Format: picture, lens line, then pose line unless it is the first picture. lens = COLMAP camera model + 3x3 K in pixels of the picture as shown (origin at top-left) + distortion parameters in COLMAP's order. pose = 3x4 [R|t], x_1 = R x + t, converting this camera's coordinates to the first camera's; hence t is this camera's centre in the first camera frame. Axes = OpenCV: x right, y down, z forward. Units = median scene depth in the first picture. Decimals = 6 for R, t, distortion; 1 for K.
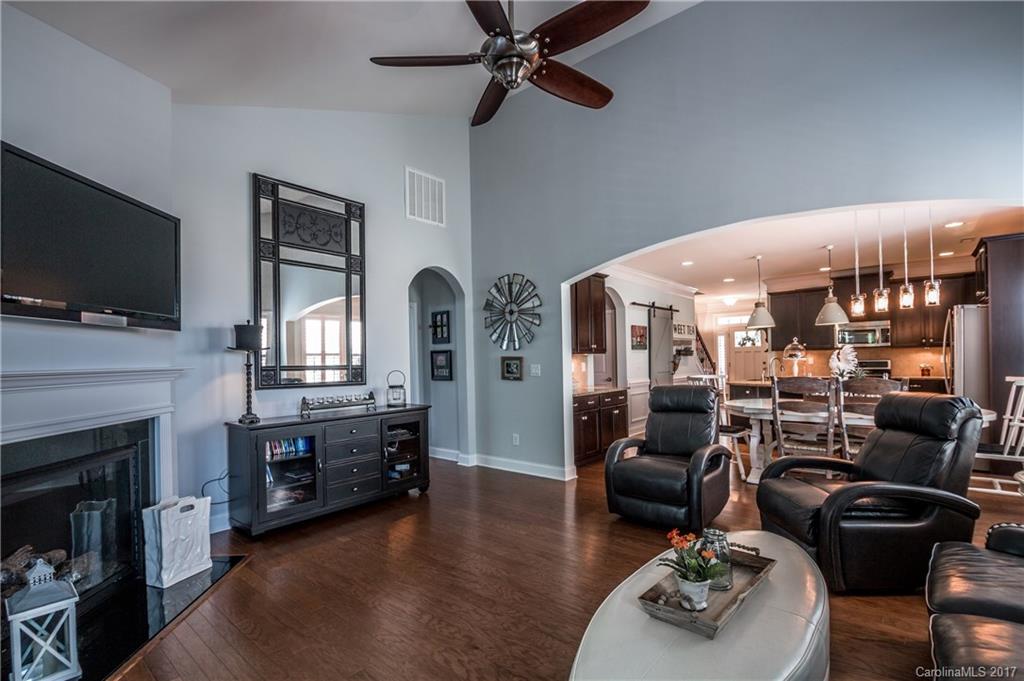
lens RADIAL K [[472.8, 0, 510.0], [0, 472.8, 356.7], [0, 0, 1]] dist [0.009422, -0.016107]
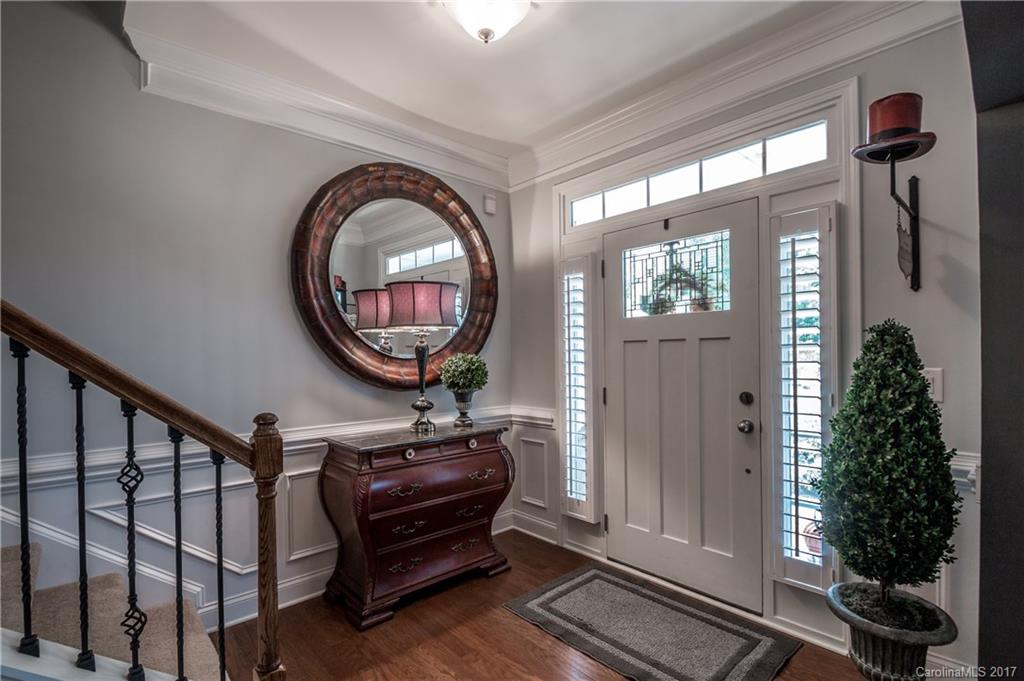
lens RADIAL K [[472.8, 0, 510.0], [0, 472.8, 356.7], [0, 0, 1]] dist [0.009422, -0.016107]
pose [[0.992484, 0.008294, -0.122093, 0.693718], [-0.006858, 0.999902, 0.012180, -0.007705], [0.122183, -0.011251, 0.992444, 1.192643]]
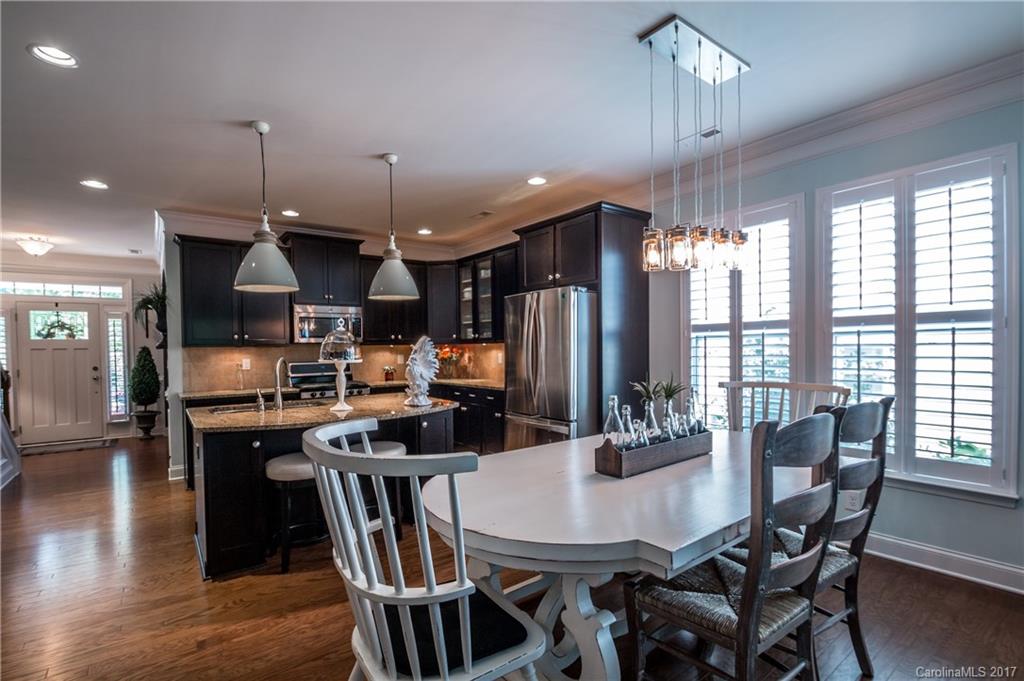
lens RADIAL K [[472.8, 0, 510.0], [0, 472.8, 356.7], [0, 0, 1]] dist [0.009422, -0.016107]
pose [[0.212450, -0.002760, 0.977168, 0.124135], [0.004367, 0.999989, 0.001875, -0.000467], [-0.977162, 0.003869, 0.212459, 0.572860]]
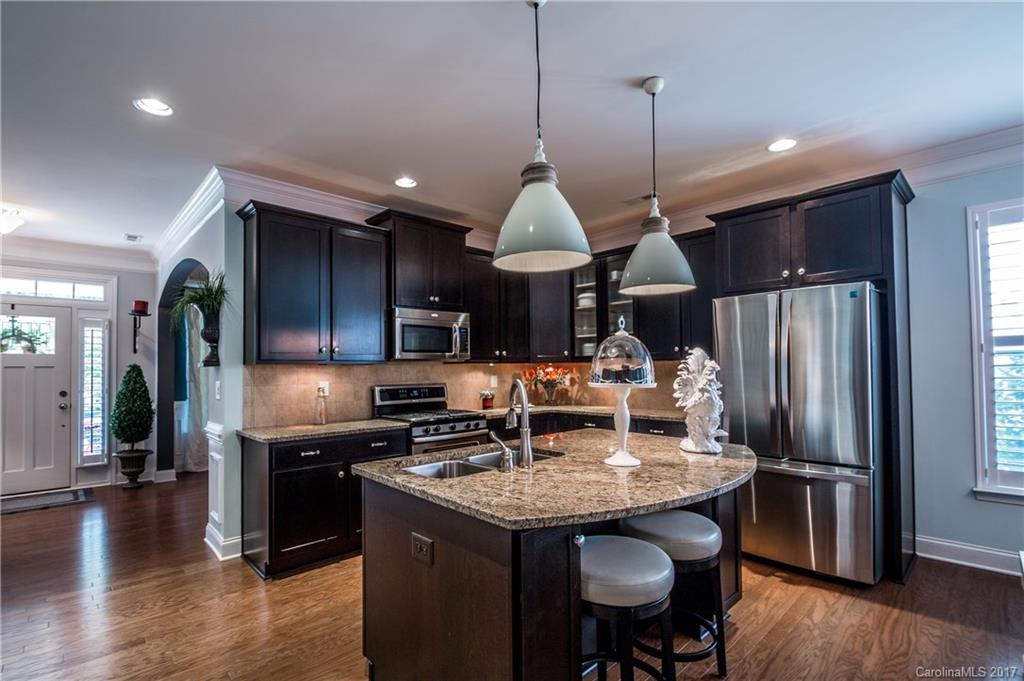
lens RADIAL K [[472.8, 0, 510.0], [0, 472.8, 356.7], [0, 0, 1]] dist [0.009422, -0.016107]
pose [[0.099674, 0.043108, 0.994086, 0.228857], [0.003436, 0.999040, -0.043667, -0.000798], [-0.995014, 0.007769, 0.099431, 0.827929]]
